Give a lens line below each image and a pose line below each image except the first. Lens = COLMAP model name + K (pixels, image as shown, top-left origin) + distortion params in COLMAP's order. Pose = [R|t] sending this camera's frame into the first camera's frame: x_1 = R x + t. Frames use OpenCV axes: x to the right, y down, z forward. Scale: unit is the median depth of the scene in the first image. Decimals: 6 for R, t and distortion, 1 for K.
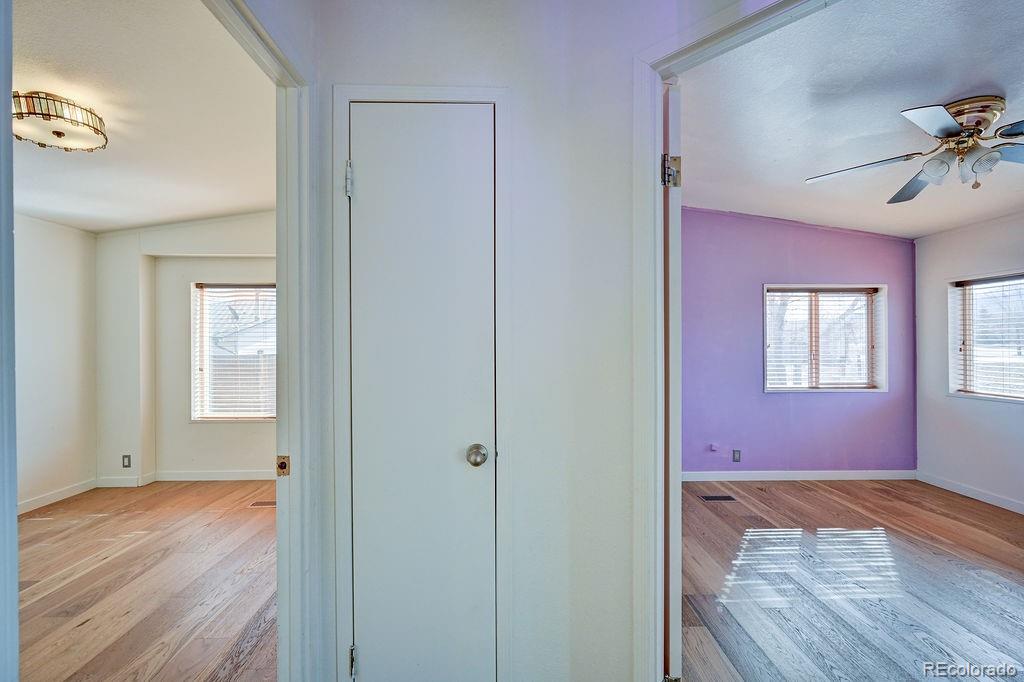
lens RADIAL K [[404.1, 0, 516.5], [0, 404.1, 342.4], [0, 0, 1]] dist [0.000205, 0.000371]
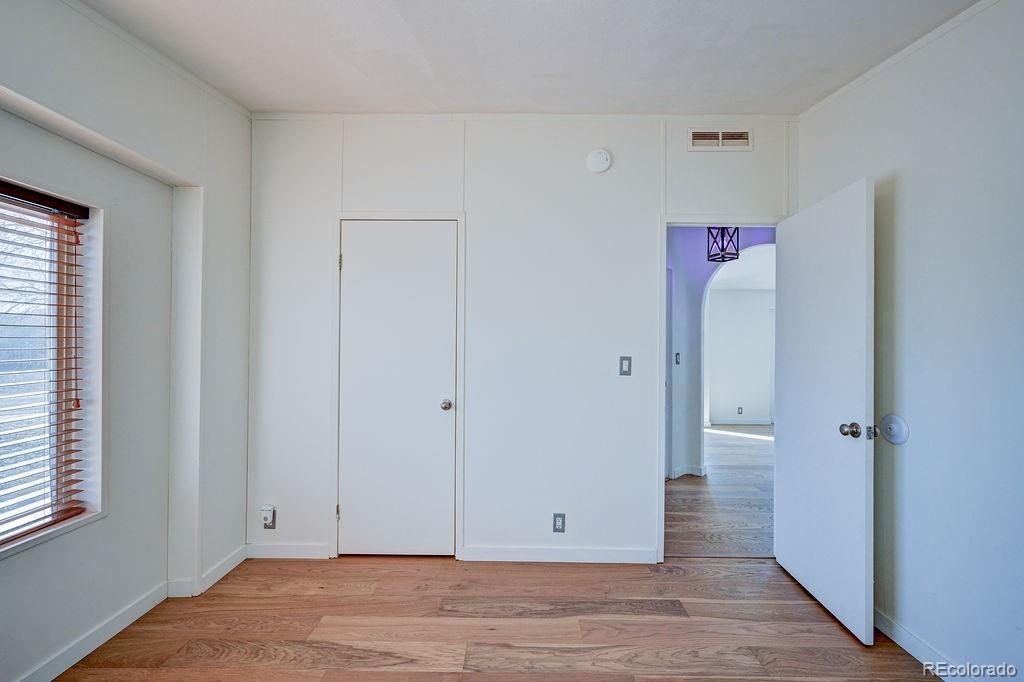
lens RADIAL K [[418.3, 0, 515.4], [0, 418.3, 341.7], [0, 0, 1]] dist [-0.001009, 0.000521]
pose [[0.032367, 0.008668, 0.999438, -1.524155], [-0.005393, 0.999949, -0.008497, 0.002851], [-0.999462, -0.005115, 0.032412, 0.946305]]
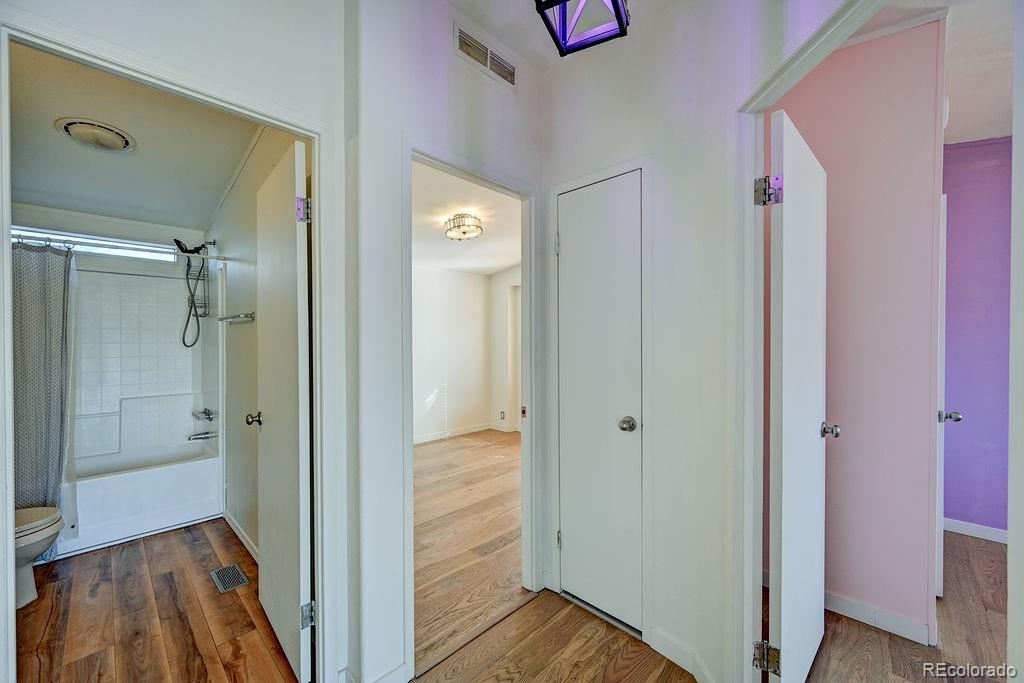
lens RADIAL K [[404.1, 0, 516.5], [0, 404.1, 342.9], [0, 0, 1]] dist [0.000205, 0.000371]
pose [[0.700955, 0.004532, -0.713191, 0.380479], [-0.001424, 0.999987, 0.004956, -0.005037], [0.713204, -0.002459, 0.700952, -0.154558]]
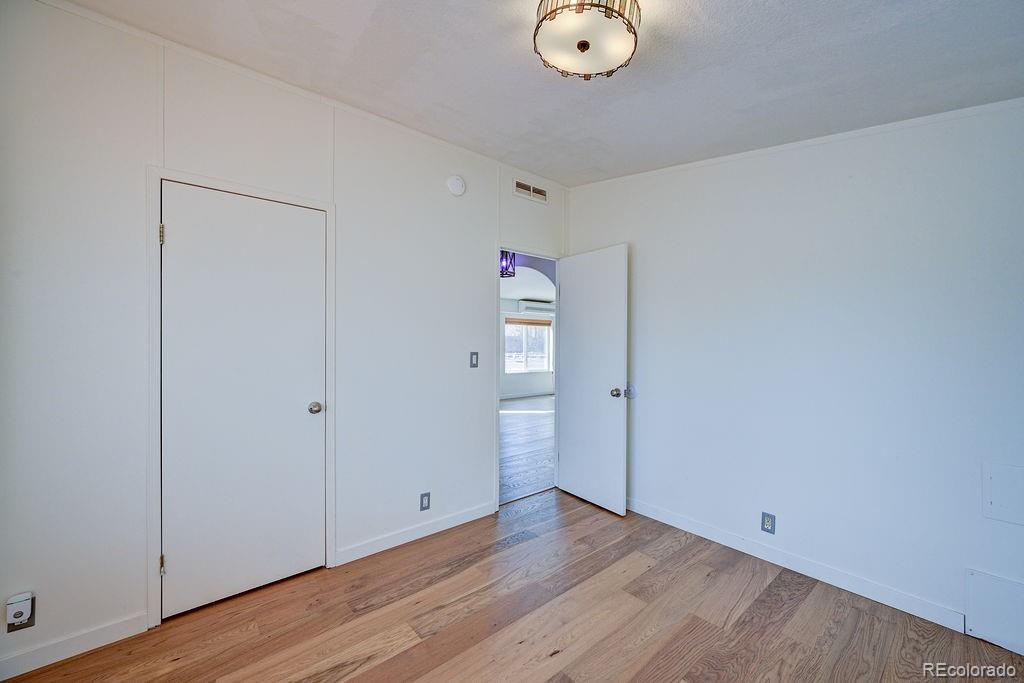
lens RADIAL K [[404.1, 0, 516.5], [0, 404.1, 342.9], [0, 0, 1]] dist [0.000205, 0.000371]
pose [[-0.630075, -0.006559, 0.776507, -1.508237], [-0.002892, 0.999977, 0.006100, -0.007414], [-0.776529, 0.001598, -0.630080, 1.438749]]
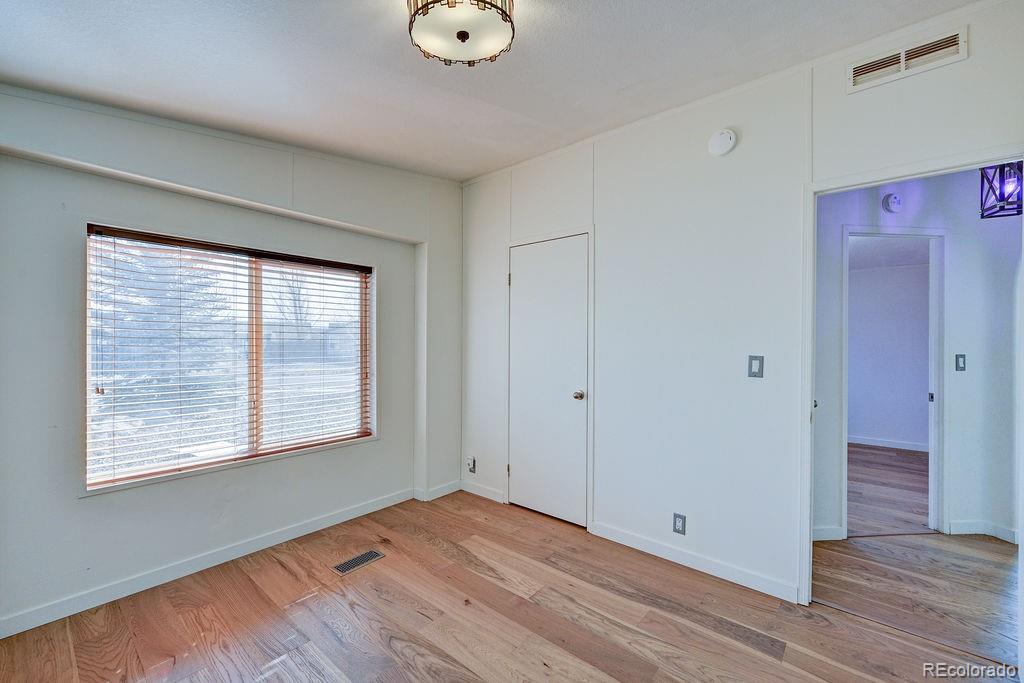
lens RADIAL K [[418.3, 0, 515.4], [0, 418.3, 342.2], [0, 0, 1]] dist [-0.001009, 0.000521]
pose [[0.662157, 0.003523, 0.749357, -1.507168], [-0.004243, 0.999991, -0.000952, 0.002803], [-0.749353, -0.002549, 0.662165, 0.434607]]
